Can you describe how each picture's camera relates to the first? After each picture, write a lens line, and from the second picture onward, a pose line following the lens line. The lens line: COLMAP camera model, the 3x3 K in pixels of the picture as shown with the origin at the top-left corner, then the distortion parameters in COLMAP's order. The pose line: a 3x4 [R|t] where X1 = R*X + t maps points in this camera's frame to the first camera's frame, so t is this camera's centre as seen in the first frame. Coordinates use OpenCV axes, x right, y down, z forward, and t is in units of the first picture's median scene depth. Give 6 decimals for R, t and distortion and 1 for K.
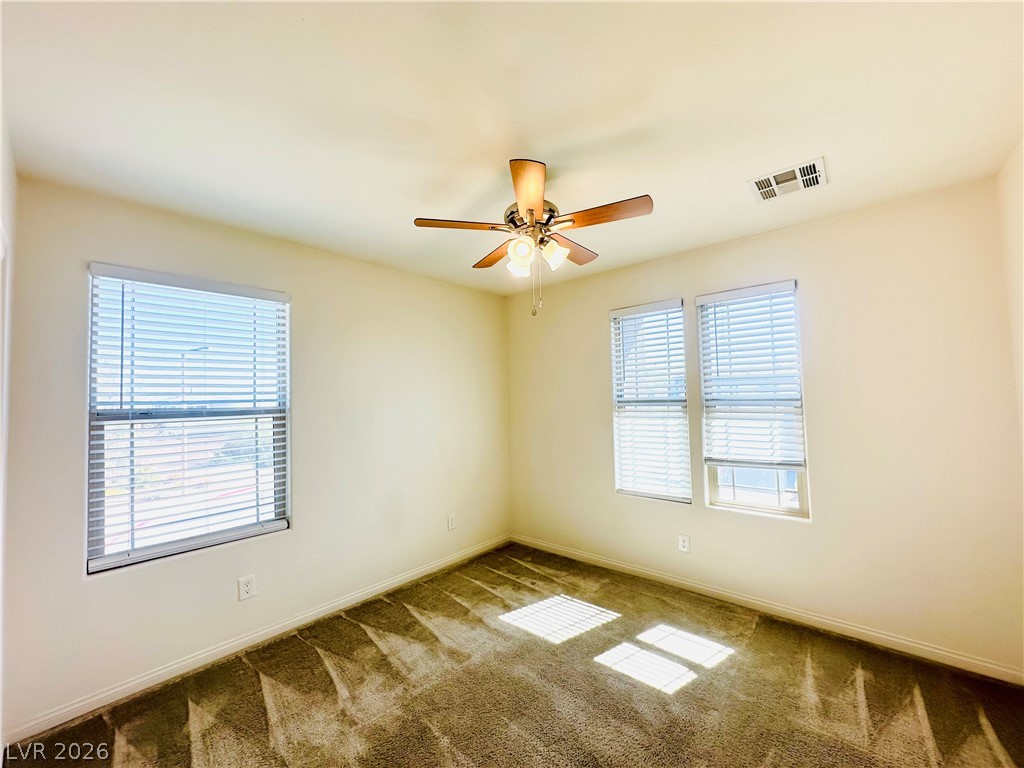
lens RADIAL K [[409.7, 0, 511.3], [0, 409.7, 383.2], [0, 0, 1]] dist [-0.004547, 0.000833]
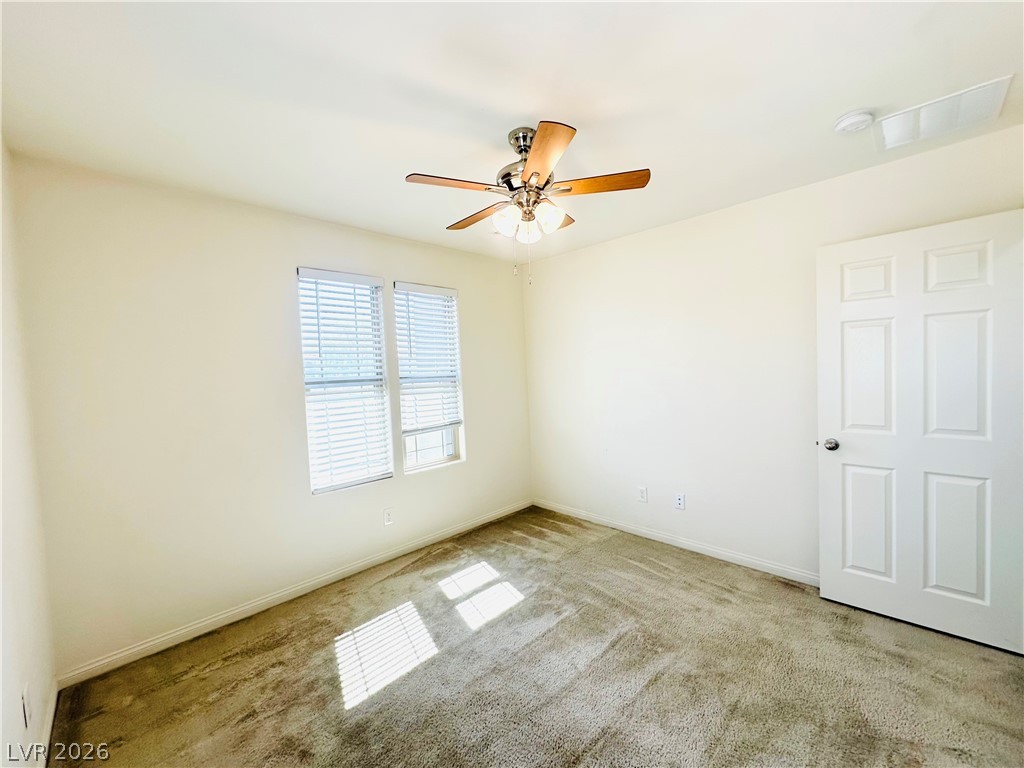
lens RADIAL K [[409.7, 0, 511.6], [0, 409.7, 386.3], [0, 0, 1]] dist [-0.004547, 0.000833]
pose [[0.054458, -0.022553, 0.998261, -0.613294], [-0.001911, 0.999741, 0.022690, 0.037807], [-0.998514, -0.003143, 0.054400, 0.656293]]
